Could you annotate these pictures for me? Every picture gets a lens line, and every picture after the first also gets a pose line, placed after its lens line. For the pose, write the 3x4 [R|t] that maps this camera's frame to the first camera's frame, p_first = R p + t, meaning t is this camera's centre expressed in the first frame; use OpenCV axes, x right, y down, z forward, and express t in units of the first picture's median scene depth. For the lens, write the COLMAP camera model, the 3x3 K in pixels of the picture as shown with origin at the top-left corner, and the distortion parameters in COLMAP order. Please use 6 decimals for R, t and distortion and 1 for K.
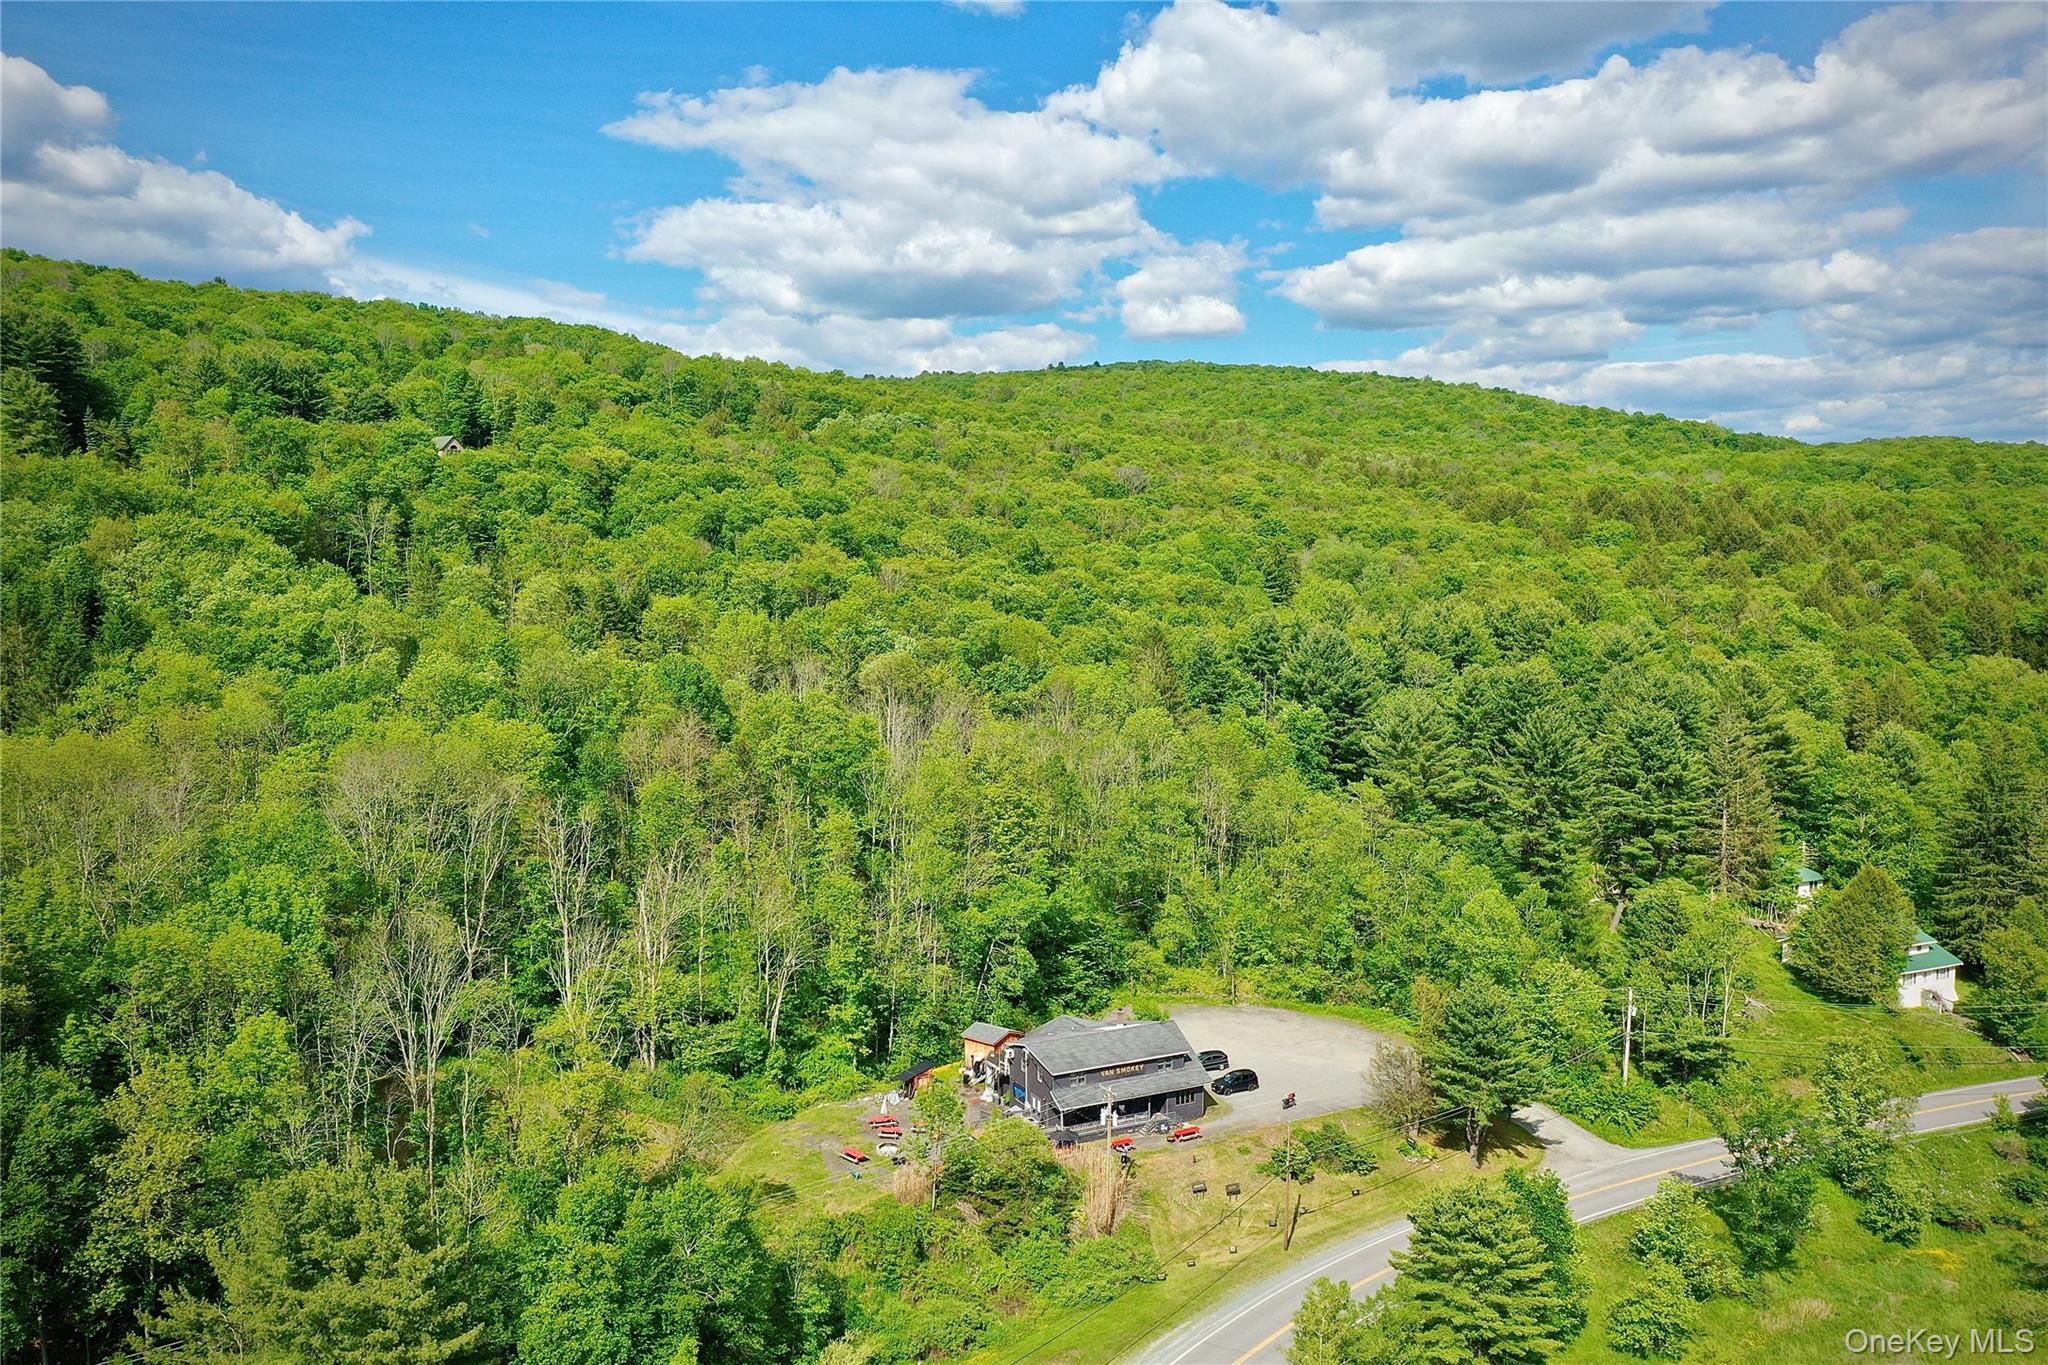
lens RADIAL K [[1631.7, 0, 1024.0], [0, 1631.7, 682.5], [0, 0, 1]] dist [0.000174, 0.007384]
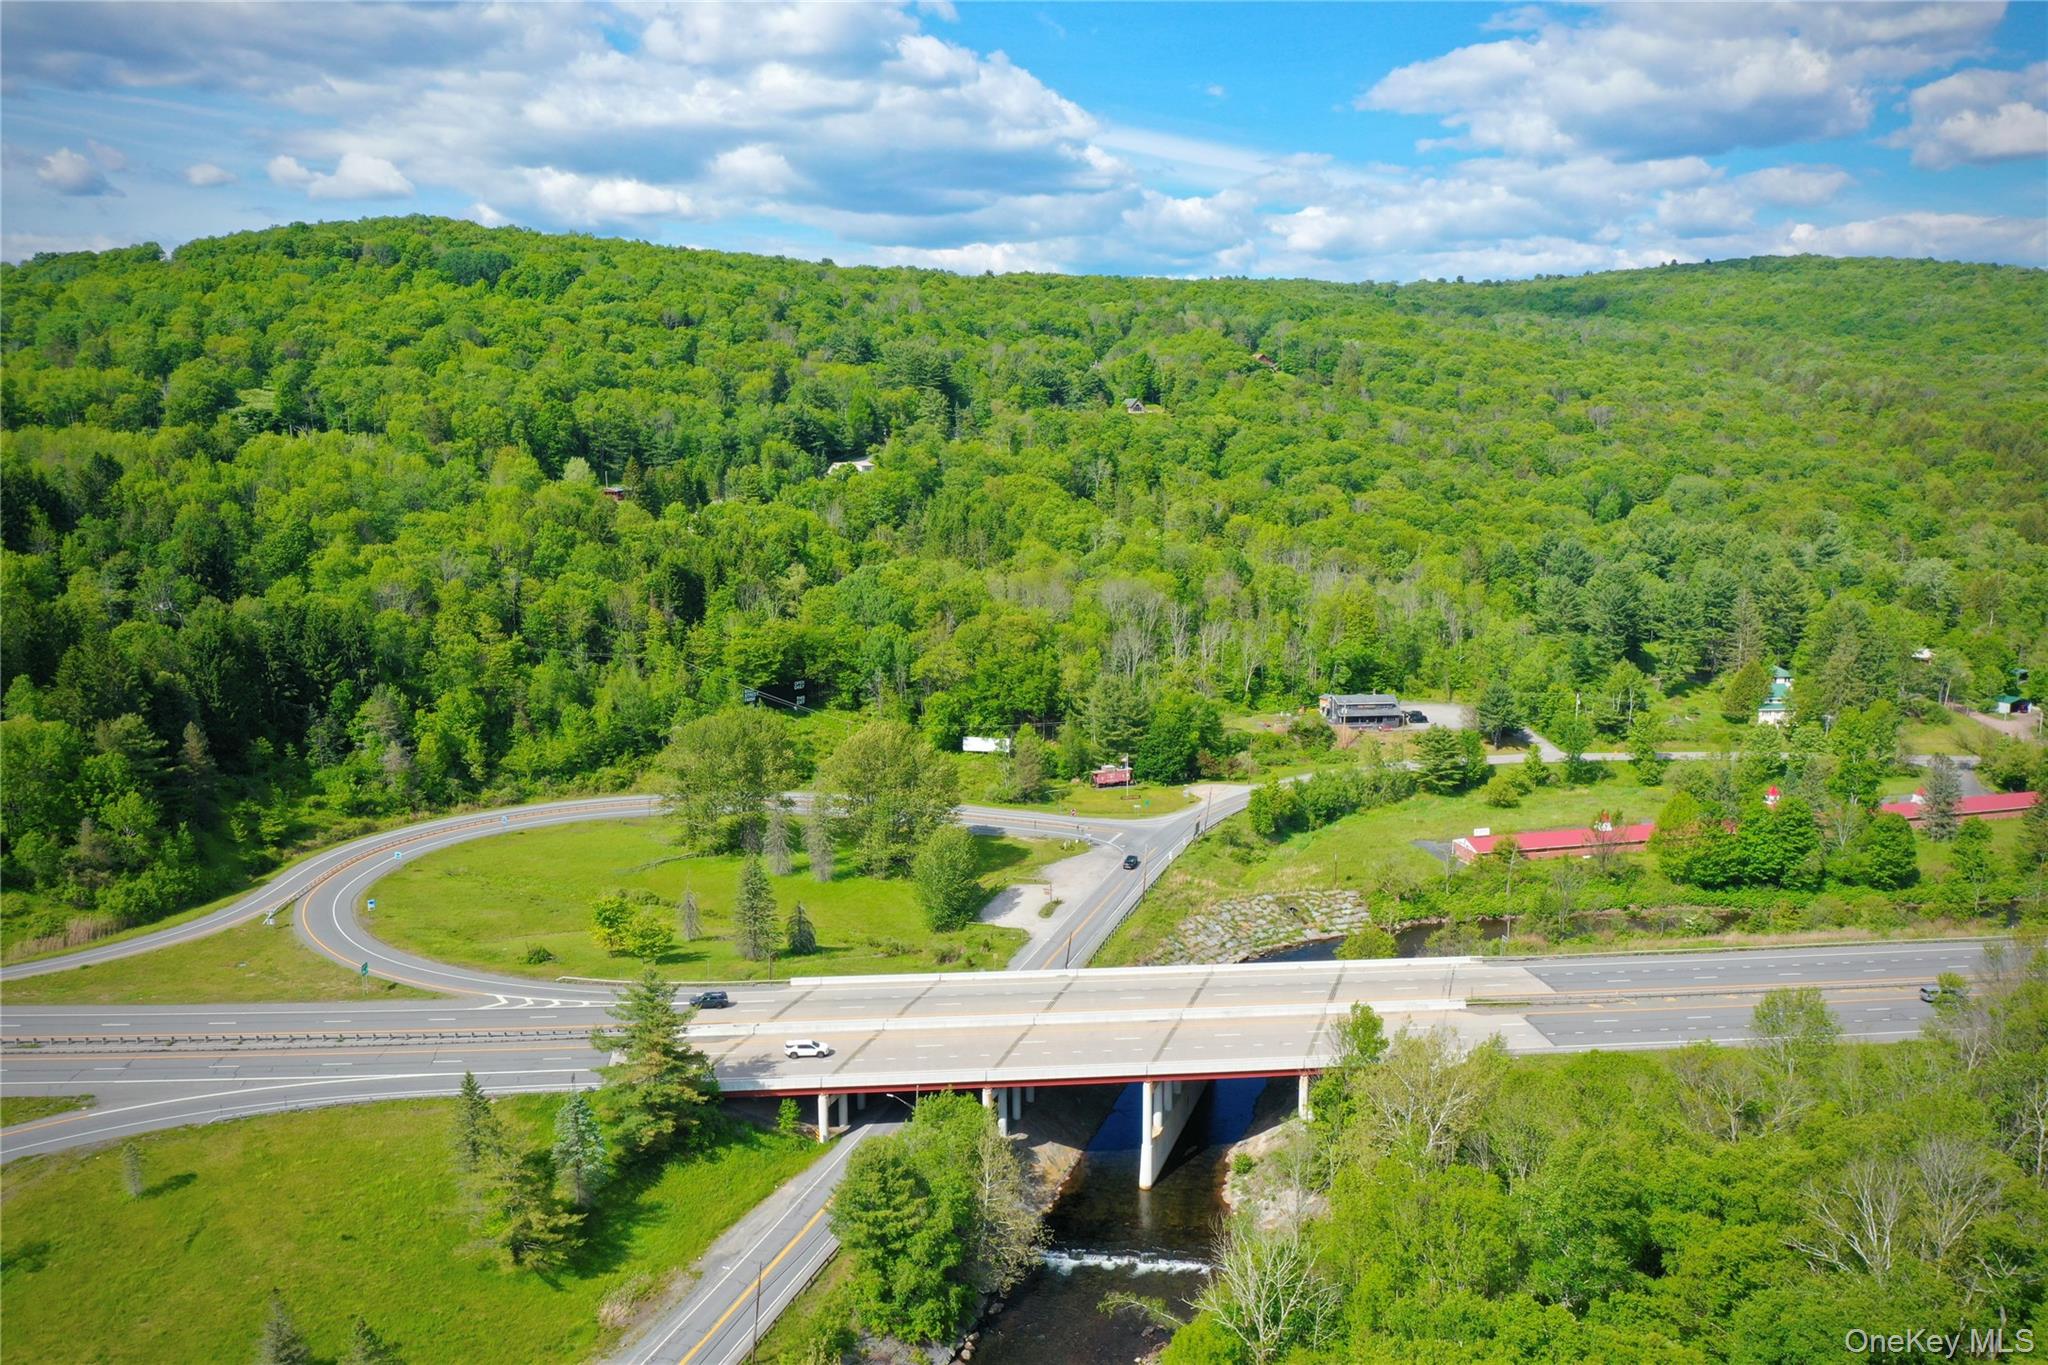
lens RADIAL K [[1631.7, 0, 1024.0], [0, 1631.7, 682.5], [0, 0, 1]] dist [0.000174, 0.007384]
pose [[0.922426, 0.059240, -0.381604, 0.466201], [-0.028074, 0.995836, 0.086733, -0.021019], [0.385153, -0.069292, 0.920248, -1.425916]]
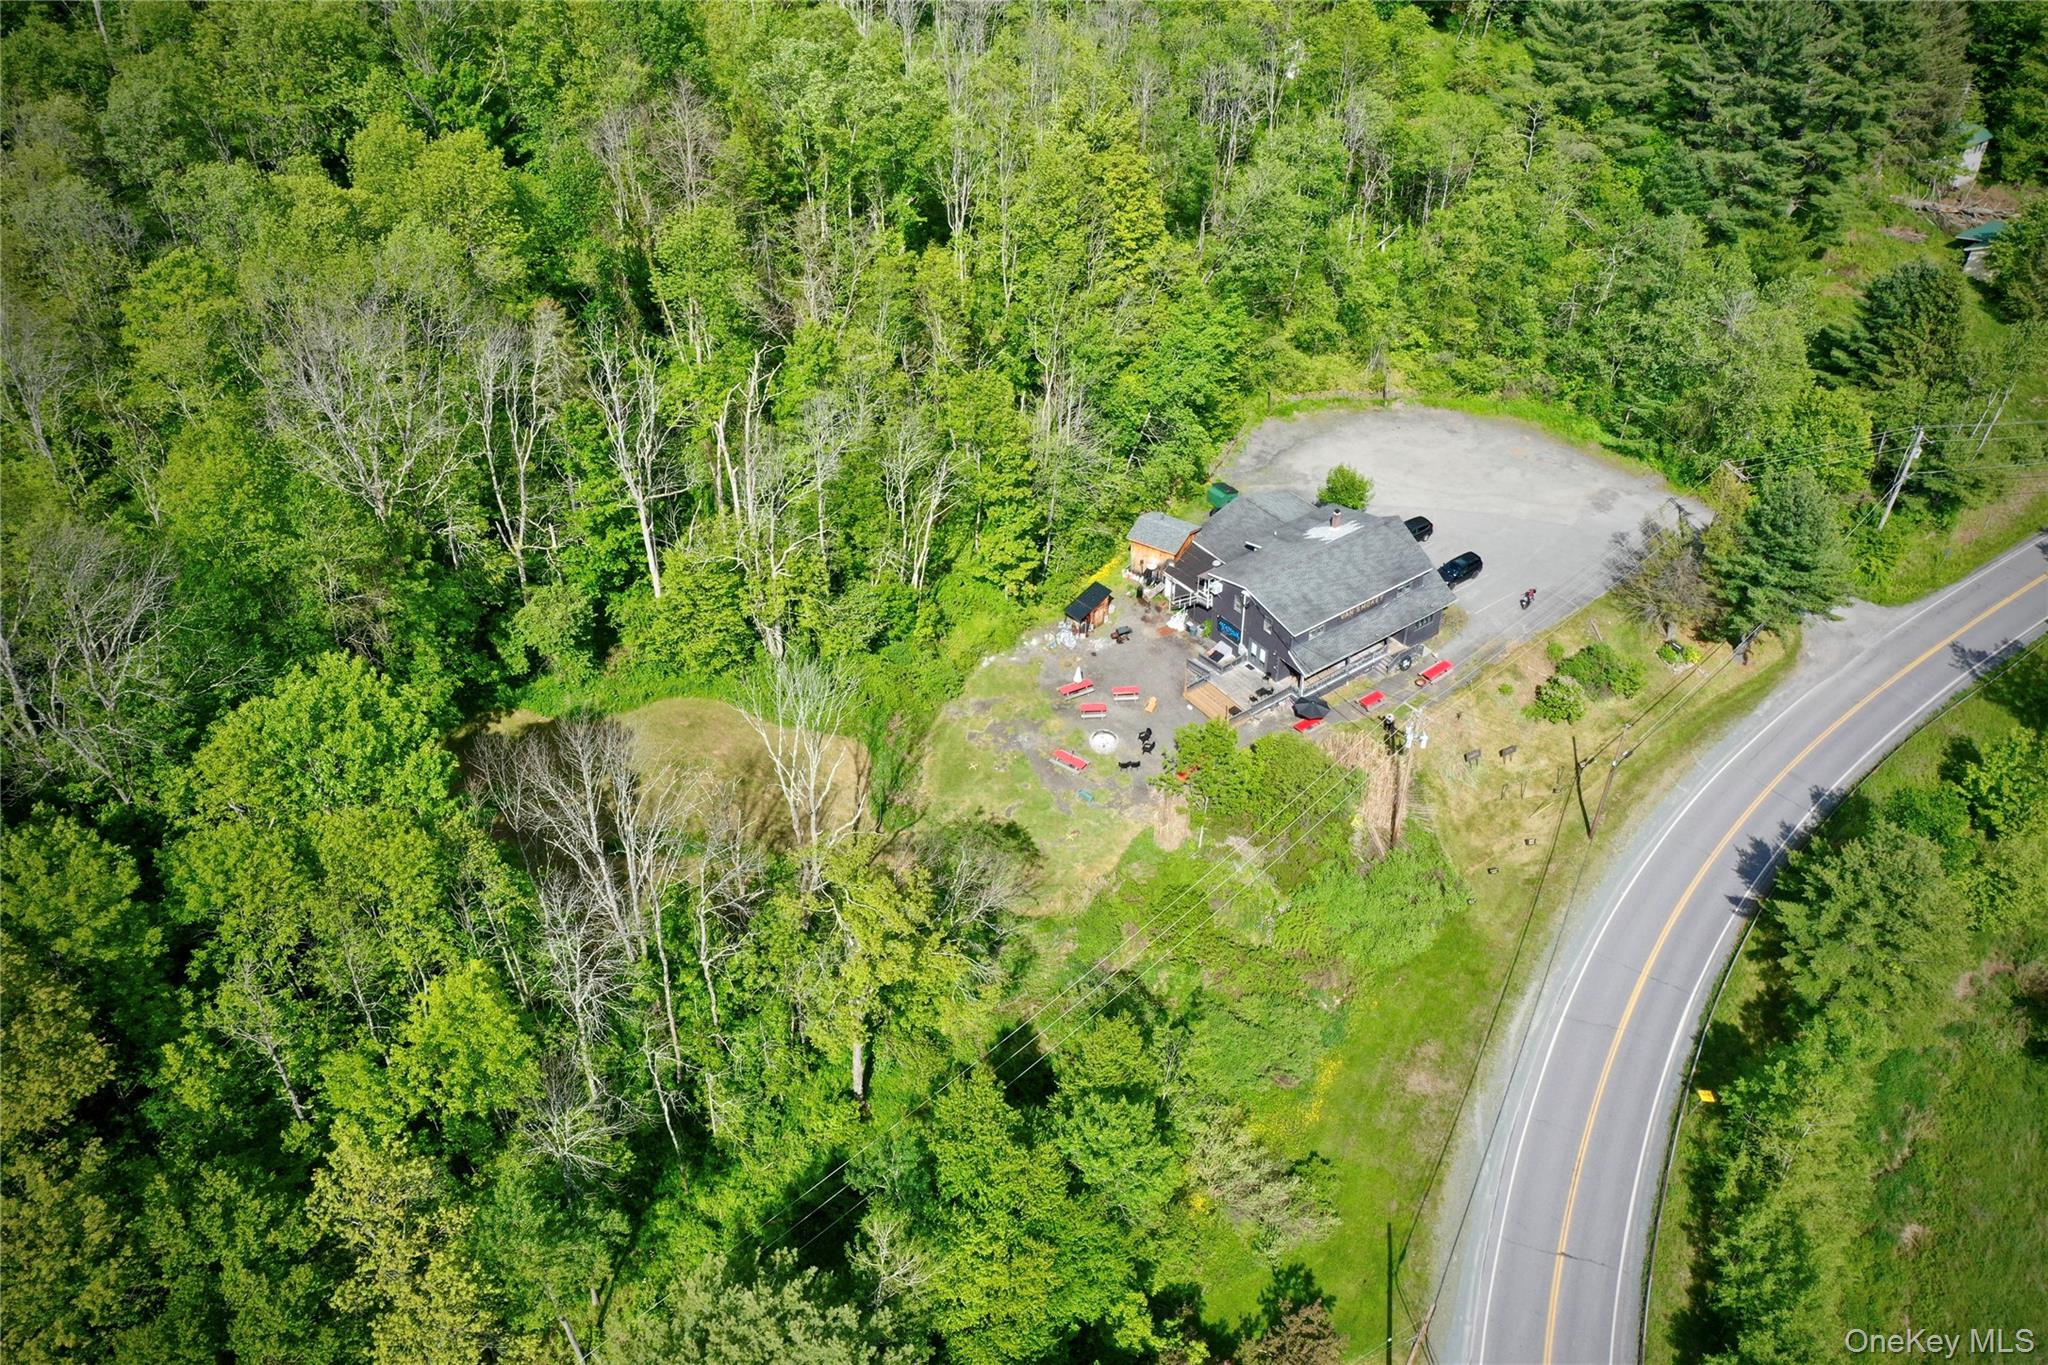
lens RADIAL K [[1631.7, 0, 1024.0], [0, 1631.7, 682.5], [0, 0, 1]] dist [0.000174, 0.007384]
pose [[0.988146, -0.102925, 0.113905, -0.166956], [0.022425, 0.830779, 0.556151, -0.156613], [-0.151871, -0.547004, 0.823239, 0.264211]]
